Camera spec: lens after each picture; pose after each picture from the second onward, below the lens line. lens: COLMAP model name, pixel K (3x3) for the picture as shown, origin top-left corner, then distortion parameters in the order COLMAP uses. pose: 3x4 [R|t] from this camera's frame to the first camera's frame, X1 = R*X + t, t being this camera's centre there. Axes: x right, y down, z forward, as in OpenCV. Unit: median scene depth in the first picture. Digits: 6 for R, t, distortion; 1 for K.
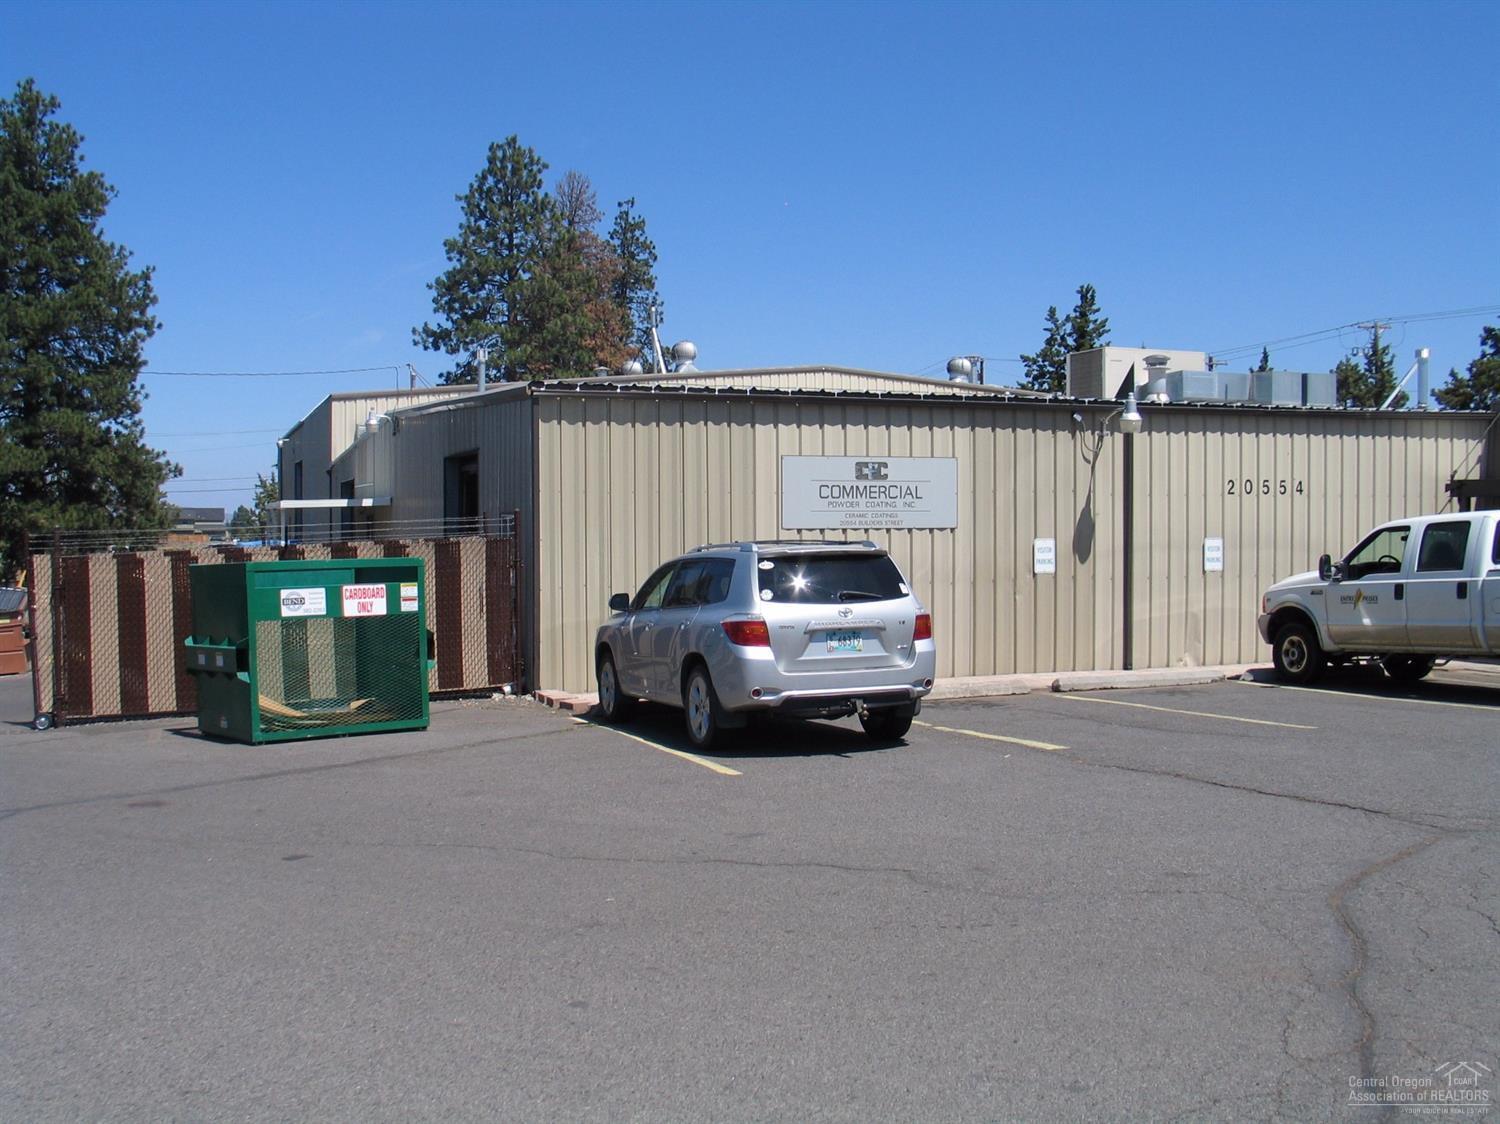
lens RADIAL K [[1513.2, 0, 744.5], [0, 1513.2, 556.4], [0, 0, 1]] dist [-0.221096, 0.247523]
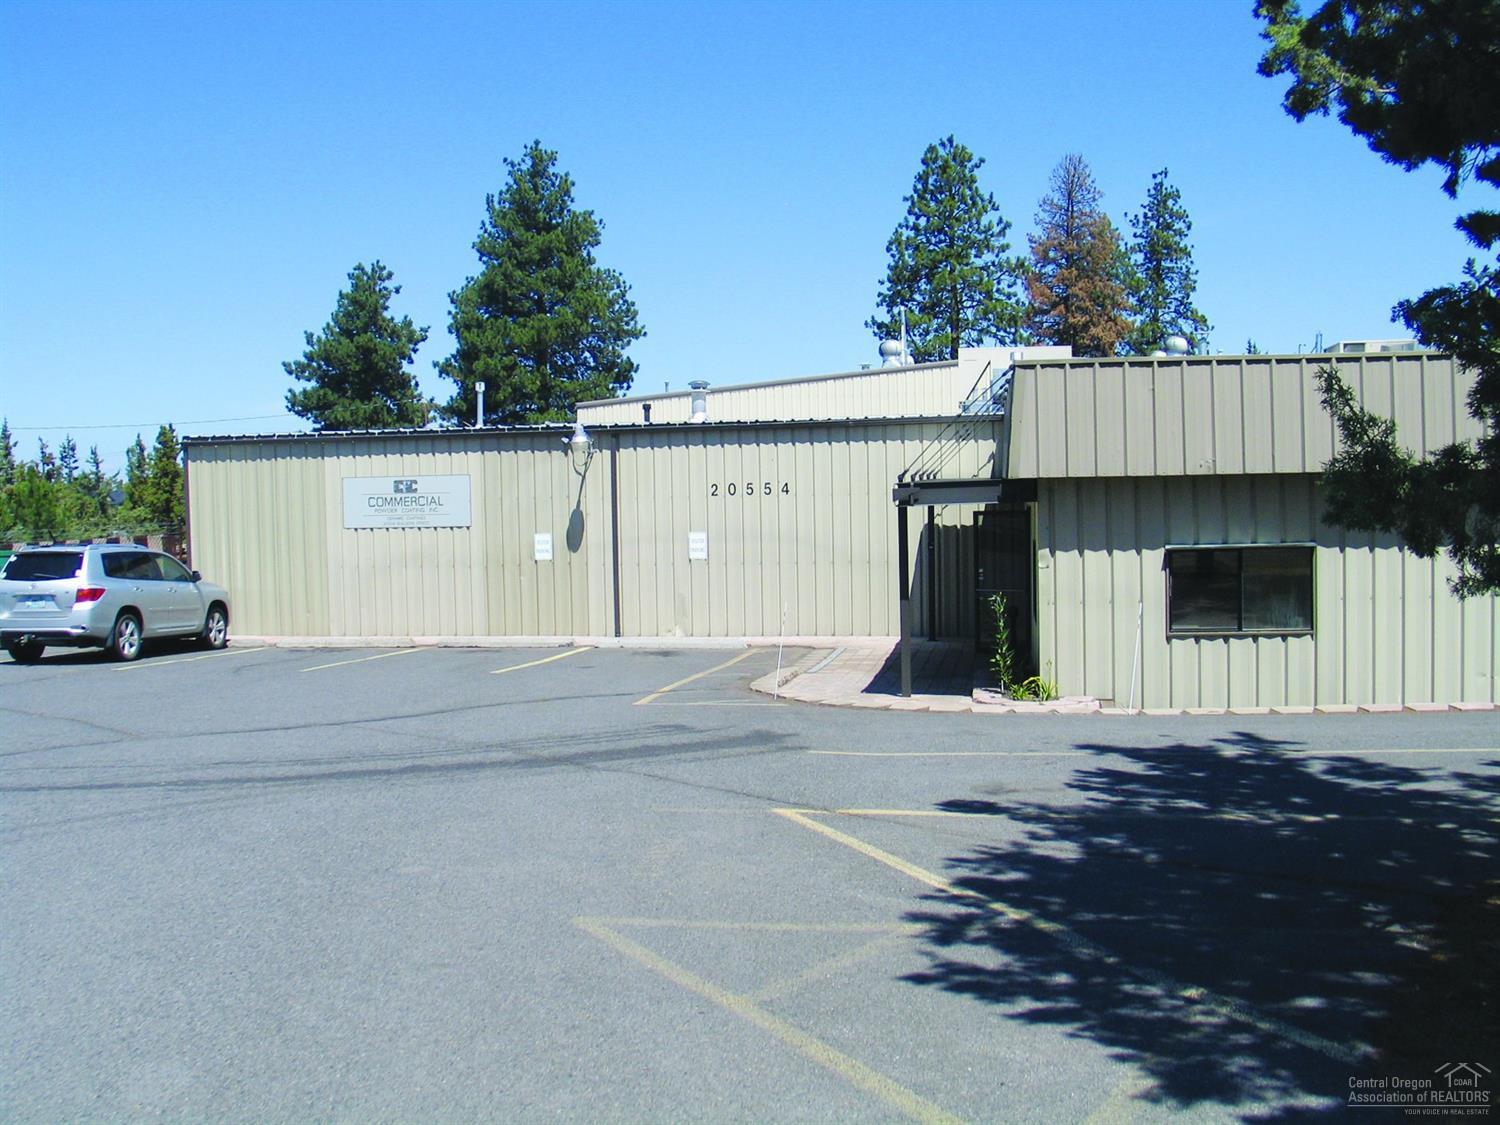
lens RADIAL K [[1513.2, 0, 744.5], [0, 1513.2, 556.9], [0, 0, 1]] dist [-0.221096, 0.247523]
pose [[0.858307, 0.012291, -0.512989, 0.309886], [0.002101, 0.999621, 0.027465, -0.008190], [0.513132, -0.024651, 0.857956, -0.012306]]
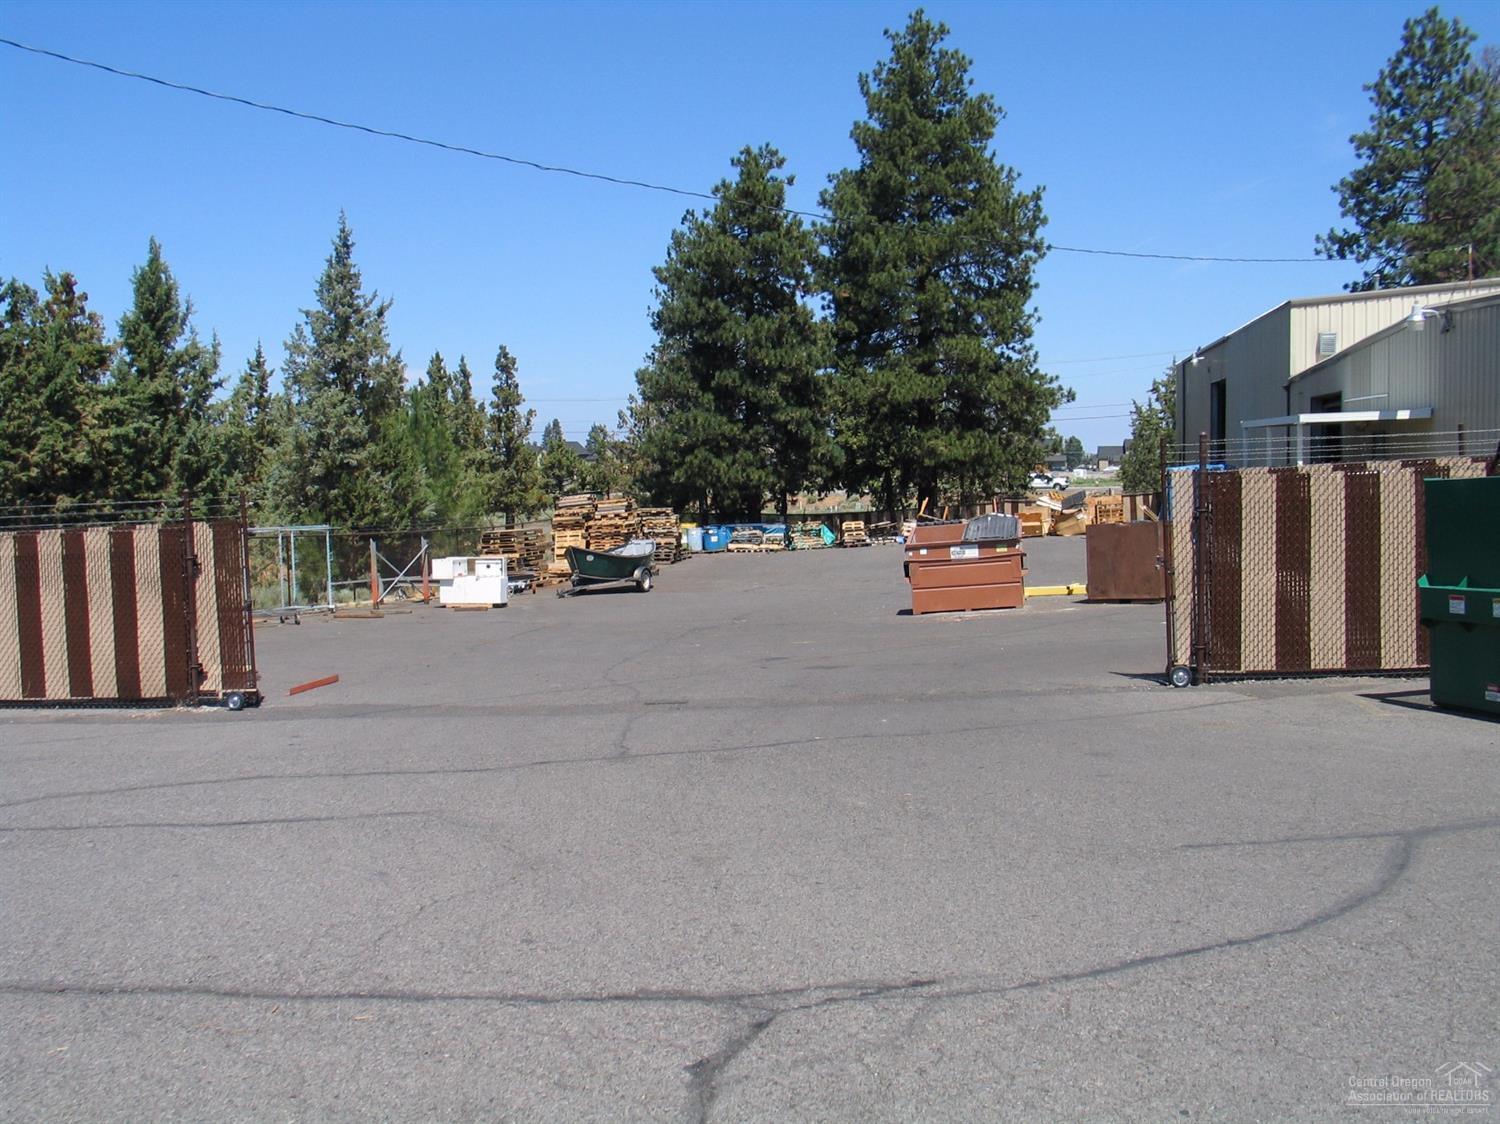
lens RADIAL K [[1513.2, 0, 744.5], [0, 1513.2, 556.4], [0, 0, 1]] dist [-0.221096, 0.247523]
pose [[0.858125, 0.019016, -0.513089, -0.065800], [0.005014, 0.998956, 0.045409, 0.002098], [0.513416, -0.041539, 0.857134, 0.042290]]
